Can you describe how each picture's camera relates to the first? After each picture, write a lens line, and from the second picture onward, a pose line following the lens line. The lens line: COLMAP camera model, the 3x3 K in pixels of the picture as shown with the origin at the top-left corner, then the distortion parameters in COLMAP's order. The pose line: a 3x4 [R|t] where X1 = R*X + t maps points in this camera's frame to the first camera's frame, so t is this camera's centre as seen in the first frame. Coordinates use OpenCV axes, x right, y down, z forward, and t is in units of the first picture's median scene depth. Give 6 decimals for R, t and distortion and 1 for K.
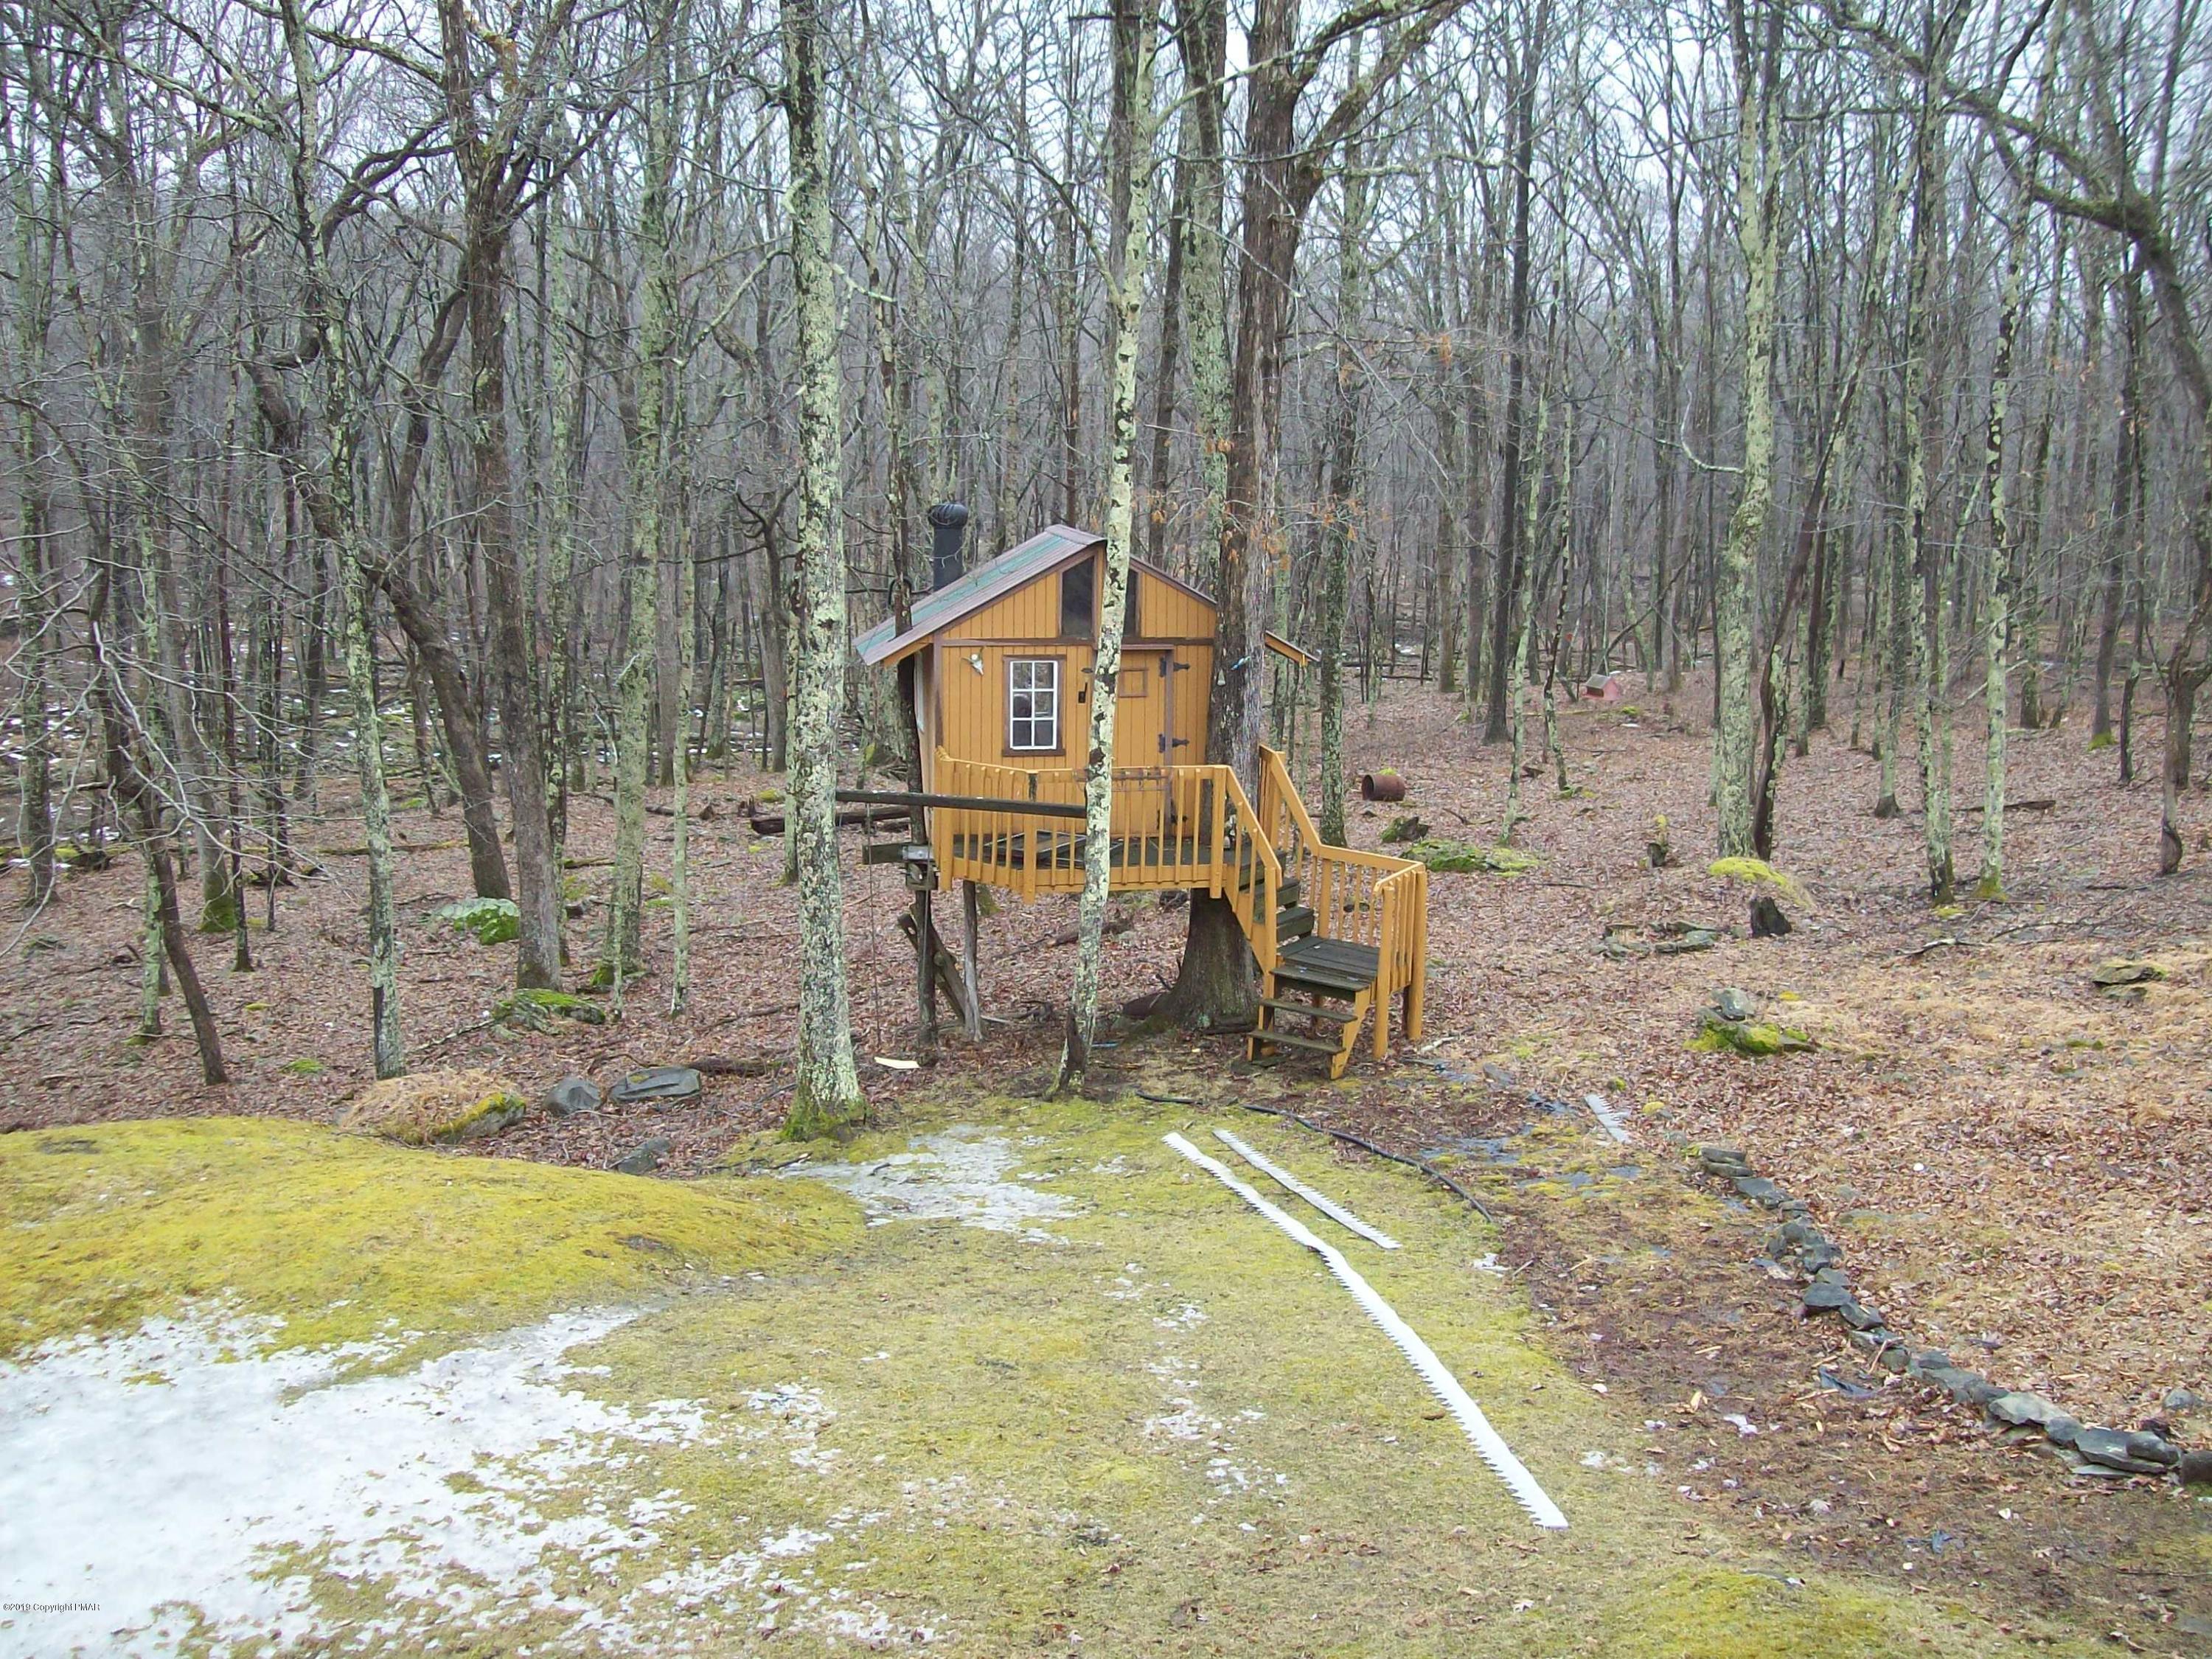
lens RADIAL K [[2349.1, 0, 1106.7], [0, 2349.1, 826.7], [0, 0, 1]] dist [-0.136933, 0.000000]
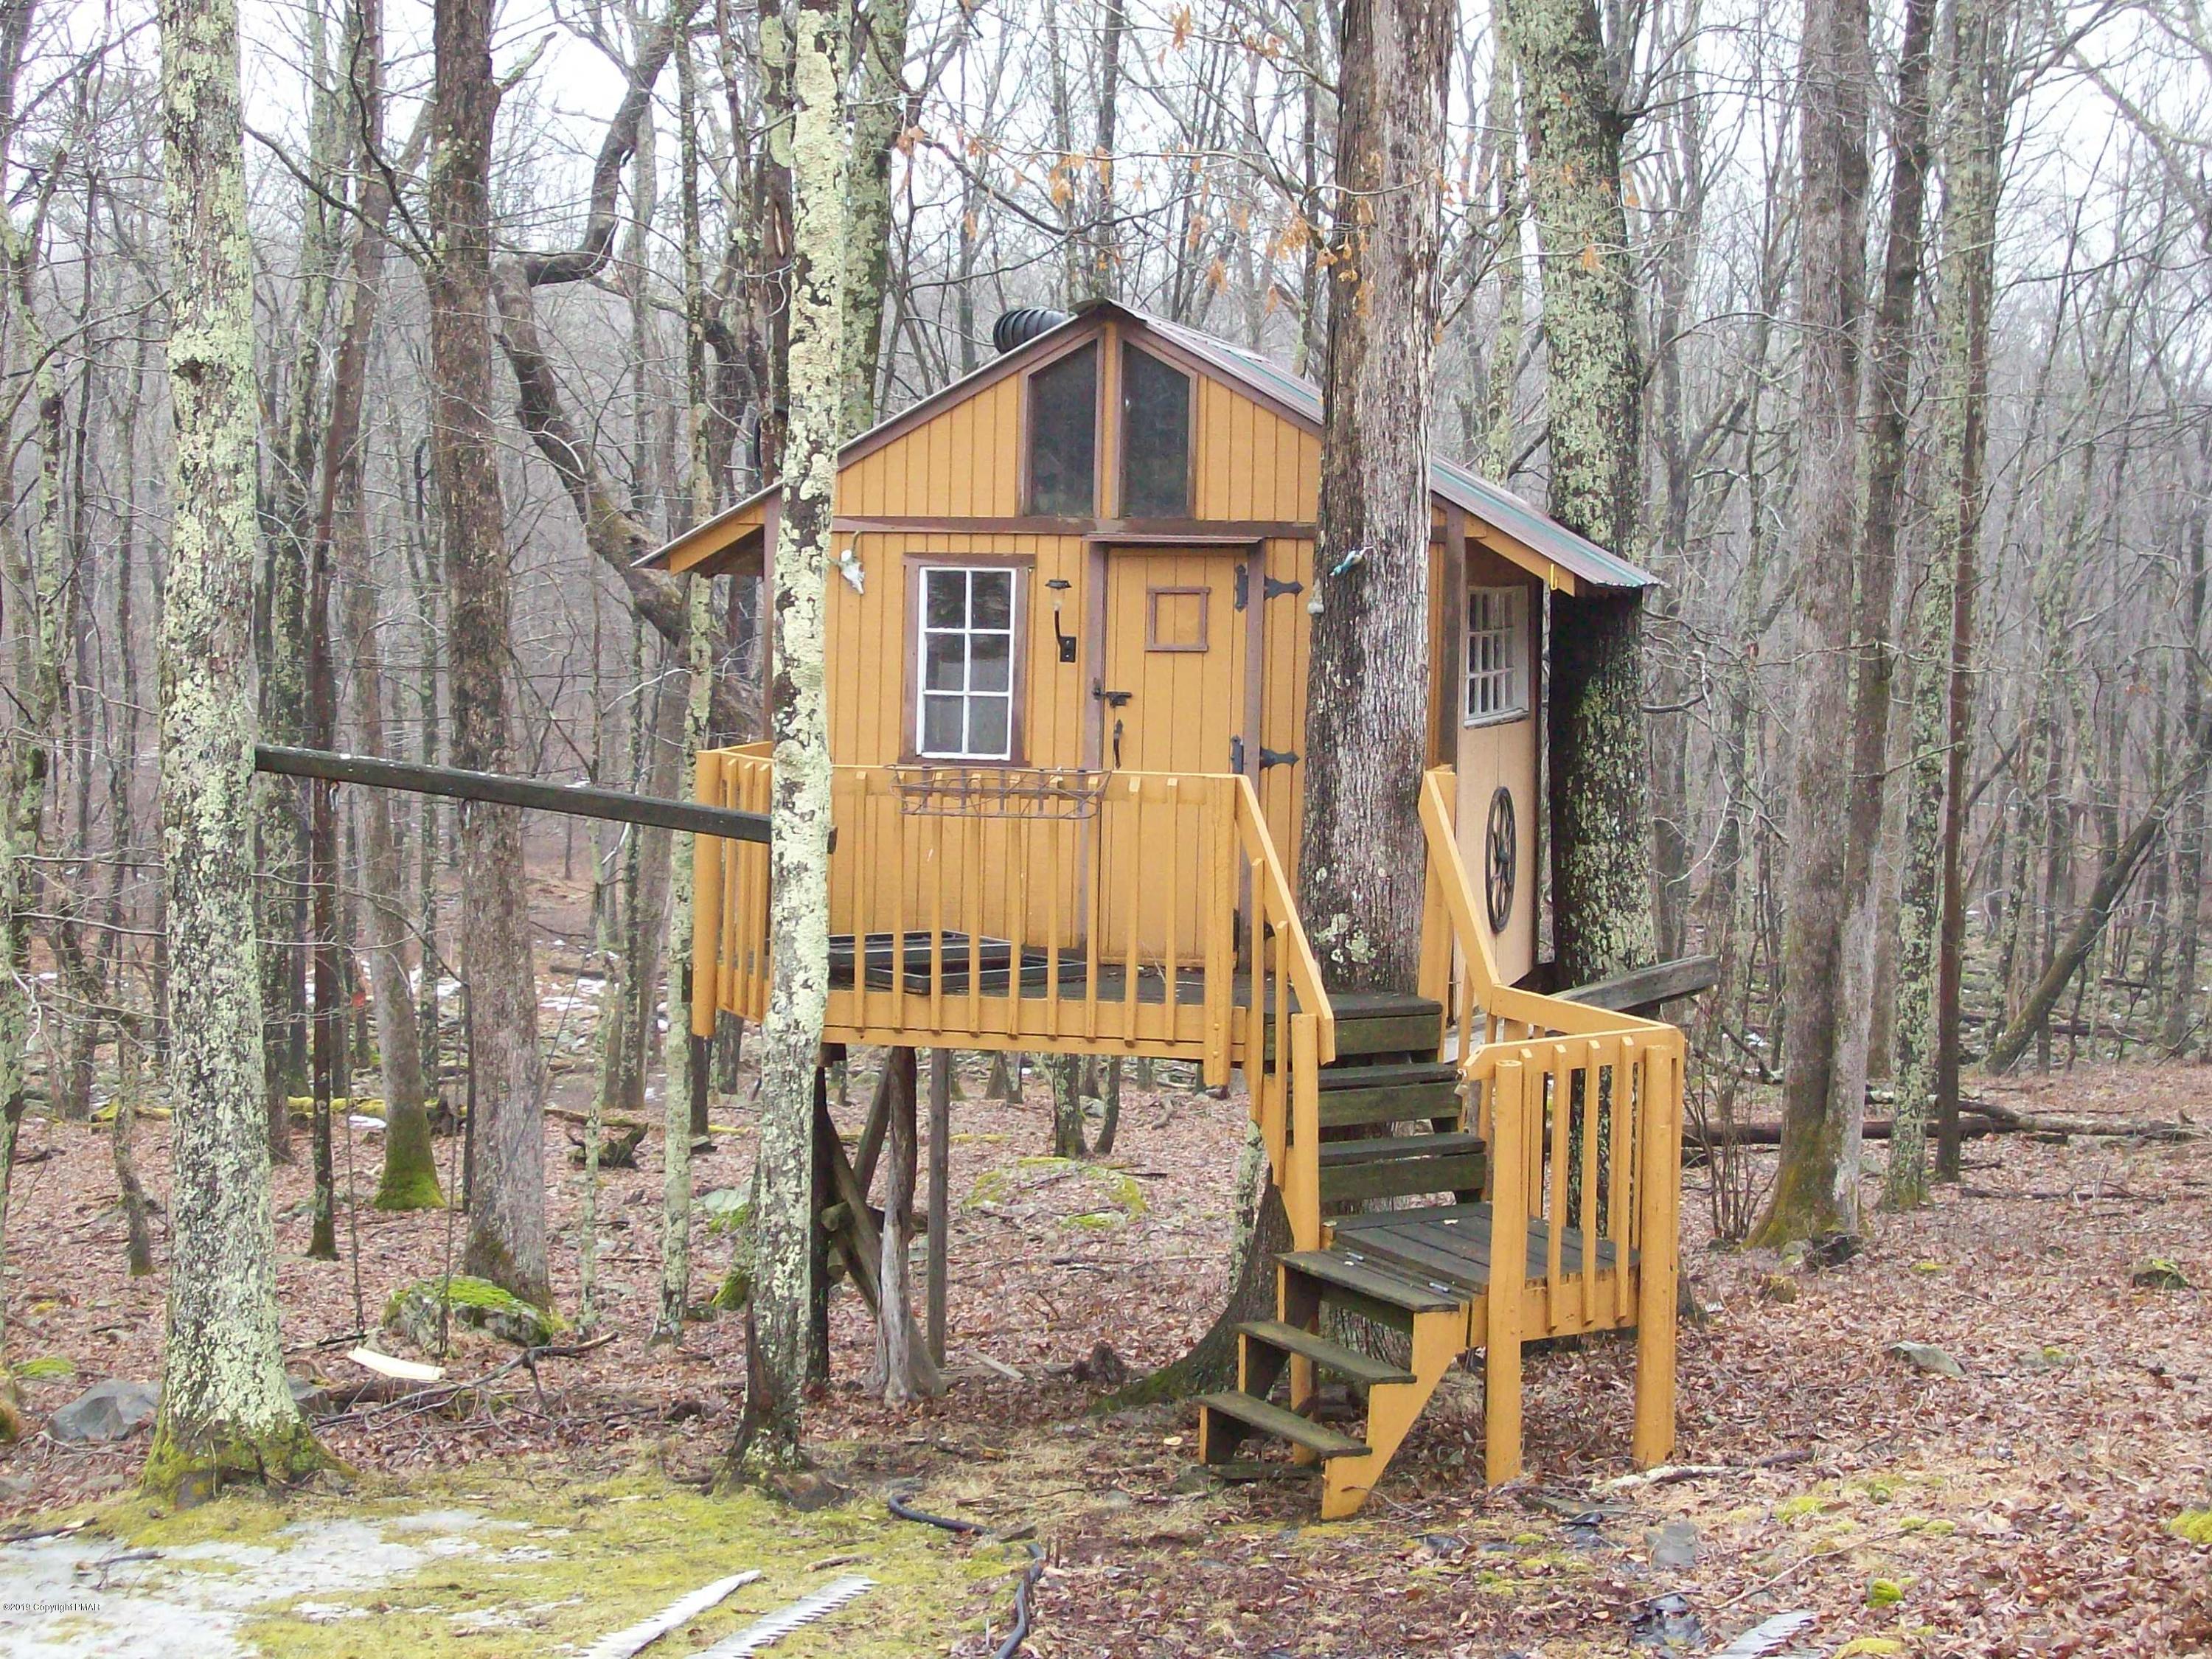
lens RADIAL K [[3596.6, 0, 1104.6], [0, 3596.6, 833.5], [0, 0, 1]] dist [-0.049059, 0.000000]
pose [[0.905786, 0.033457, -0.422412, 0.318367], [-0.086327, 0.990541, -0.106658, 0.059425], [0.414848, 0.133074, 0.900107, 0.405564]]
